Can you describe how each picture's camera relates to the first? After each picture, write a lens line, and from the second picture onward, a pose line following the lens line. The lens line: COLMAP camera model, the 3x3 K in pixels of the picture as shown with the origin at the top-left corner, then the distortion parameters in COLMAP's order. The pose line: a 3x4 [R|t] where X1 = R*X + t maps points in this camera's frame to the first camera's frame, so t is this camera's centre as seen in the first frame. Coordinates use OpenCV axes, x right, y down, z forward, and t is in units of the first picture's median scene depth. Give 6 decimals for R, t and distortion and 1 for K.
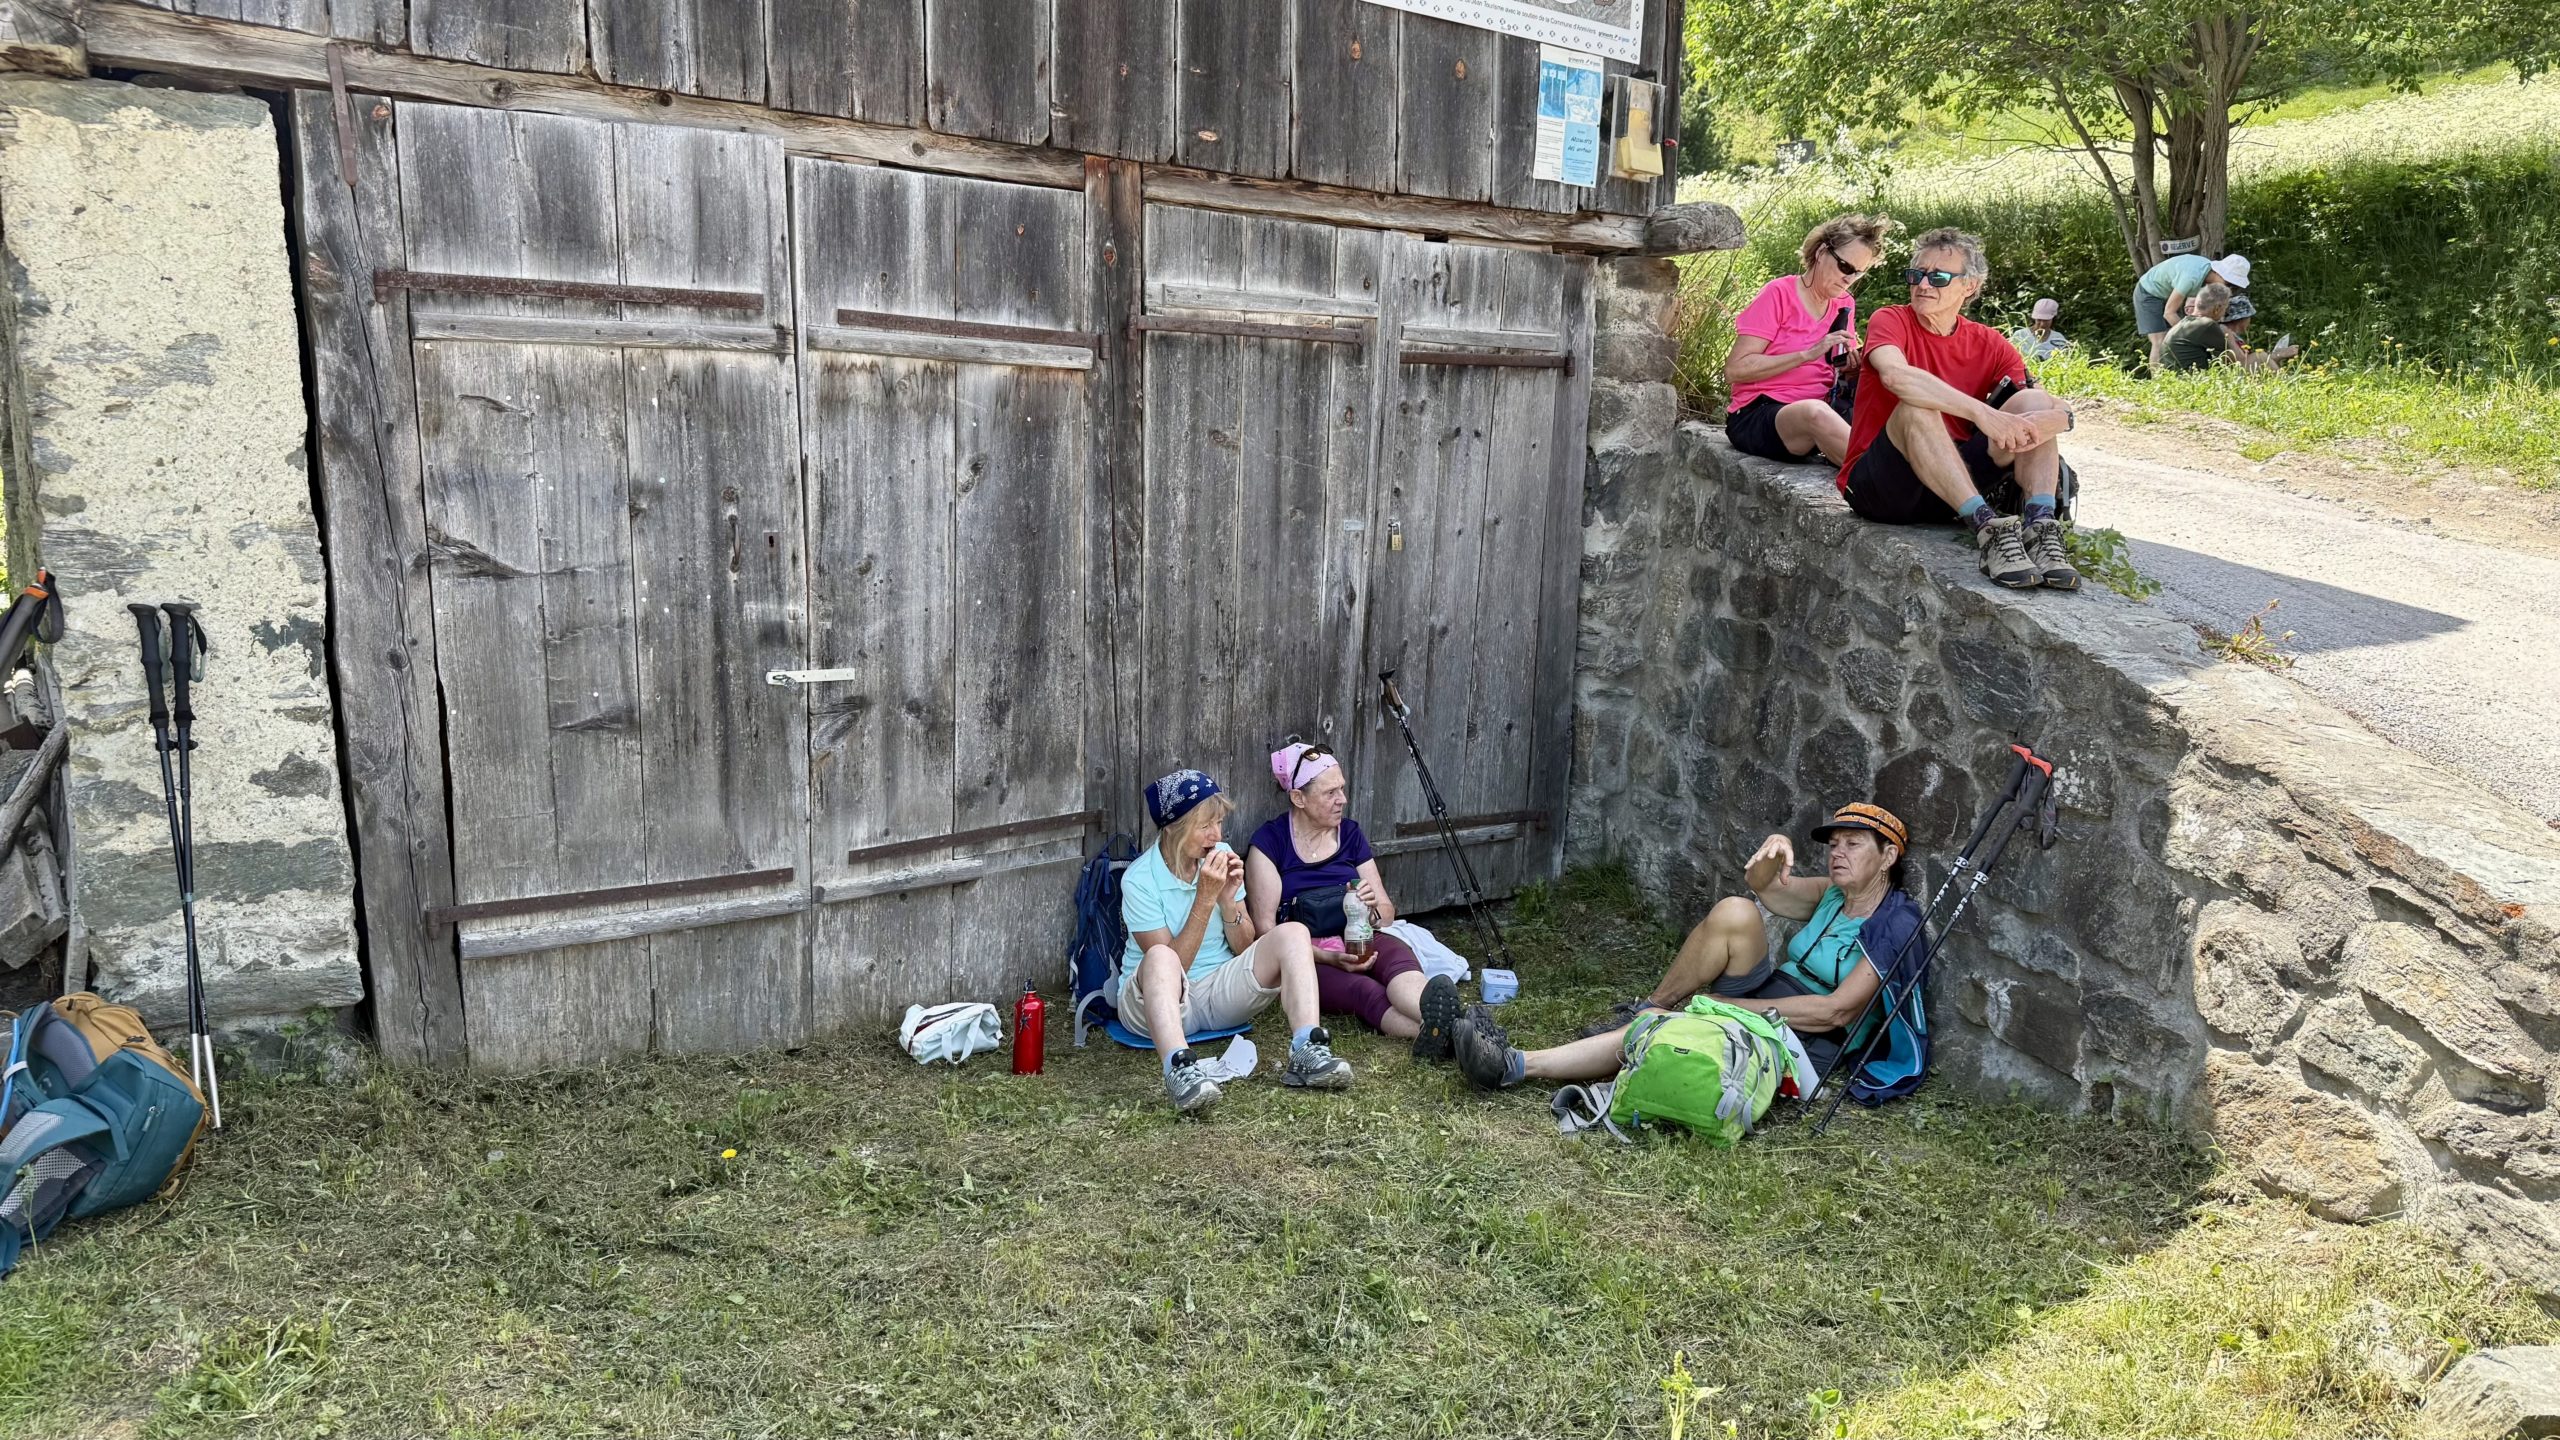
lens RADIAL K [[1801.4, 0, 1281.2], [0, 1801.4, 721.0], [0, 0, 1]] dist [0.003069, -0.004248]
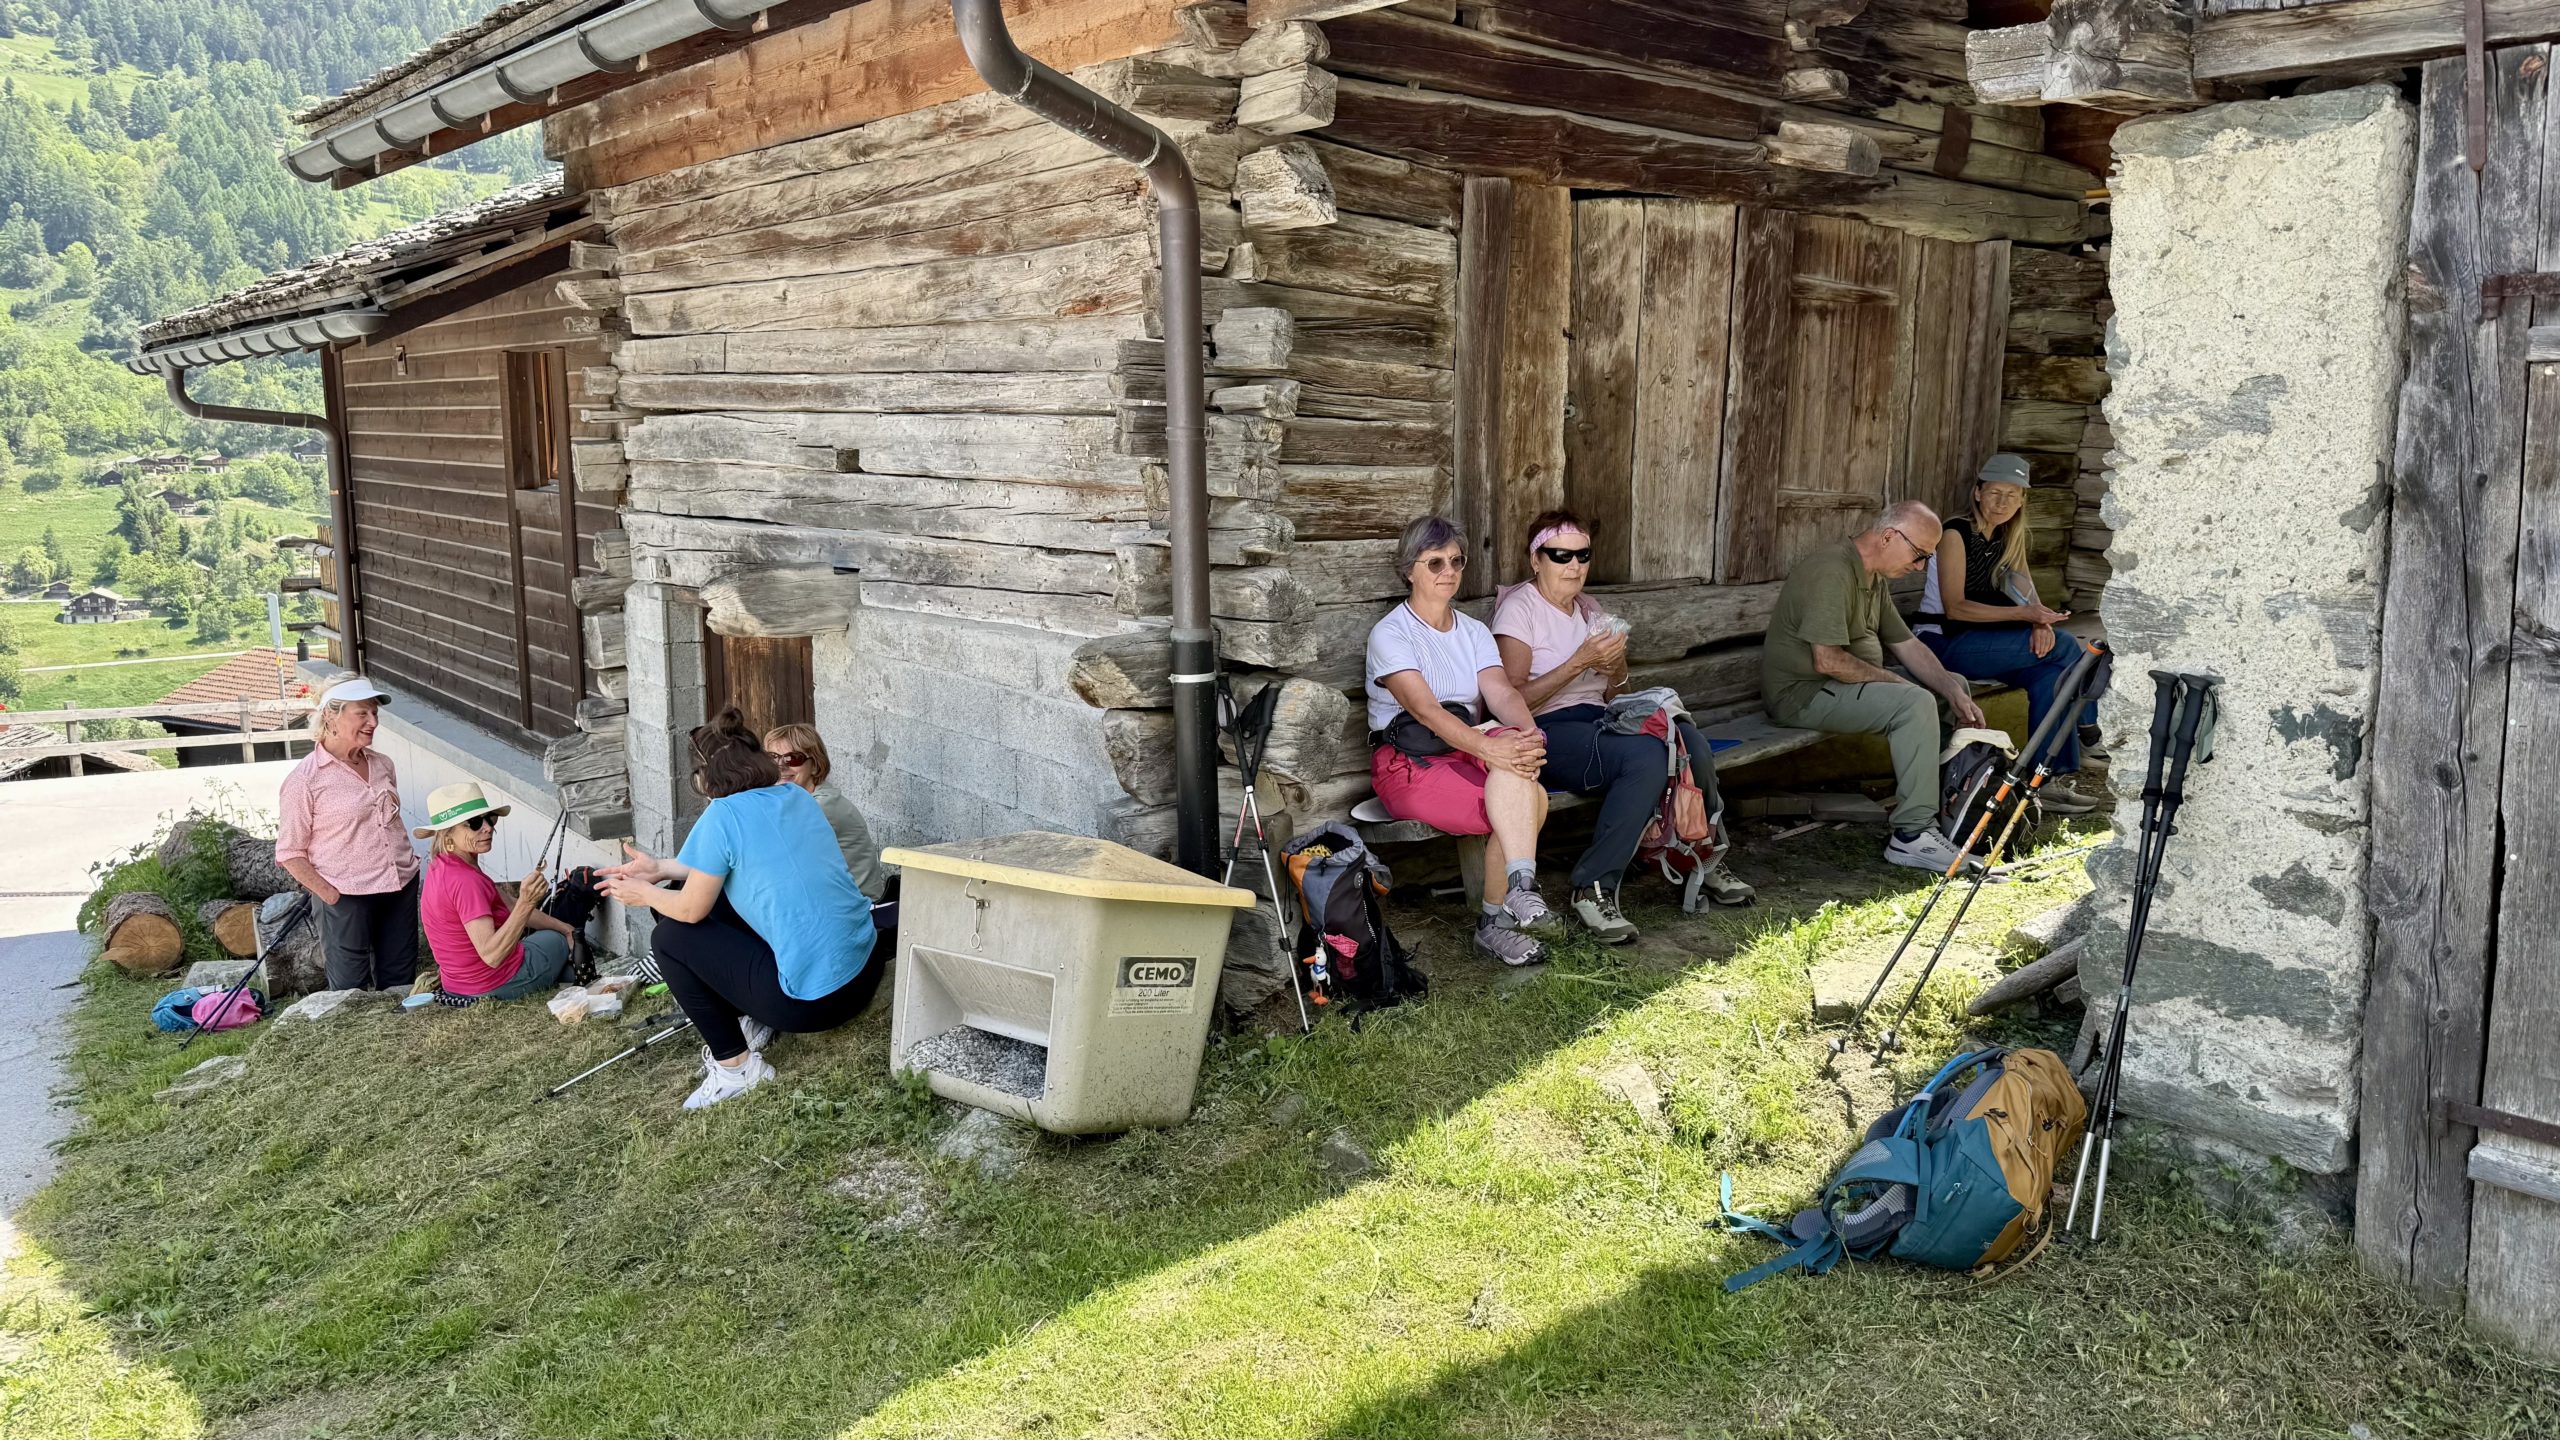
lens RADIAL K [[1801.4, 0, 1281.4], [0, 1801.4, 721.6], [0, 0, 1]] dist [0.003069, -0.004248]
pose [[0.116235, 0.143227, -0.982841, 0.221747], [-0.131819, 0.983019, 0.127663, -0.093577], [0.984435, 0.114718, 0.133141, 0.411307]]
